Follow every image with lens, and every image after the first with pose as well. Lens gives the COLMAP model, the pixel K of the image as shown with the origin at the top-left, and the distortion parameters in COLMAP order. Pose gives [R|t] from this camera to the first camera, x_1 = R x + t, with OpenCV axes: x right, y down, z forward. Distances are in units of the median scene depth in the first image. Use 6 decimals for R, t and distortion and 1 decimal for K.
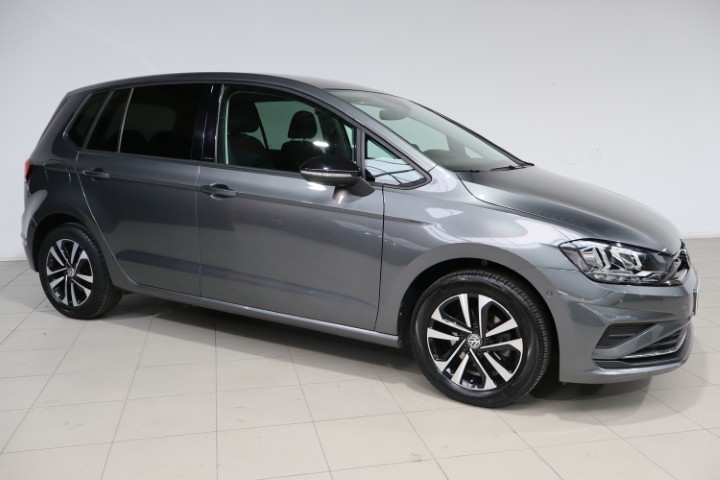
lens RADIAL K [[660.0, 0, 360.0], [0, 660.0, 238.2], [0, 0, 1]] dist [0.018155, 0.000000]
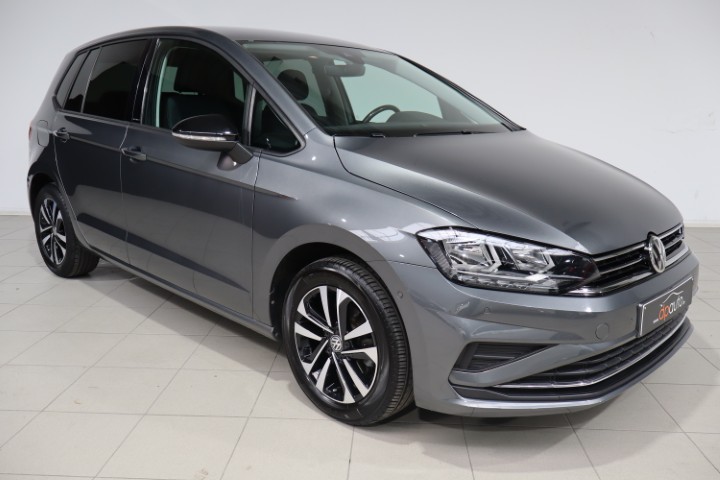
lens RADIAL K [[660.0, 0, 355.5], [0, 660.0, 234.8], [0, 0, 1]] dist [0.018155, 0.000000]
pose [[0.954363, 0.056393, -0.293275, 0.429174], [-0.042061, 0.997603, 0.054956, -0.025668], [0.295671, -0.040112, 0.954447, 0.224709]]
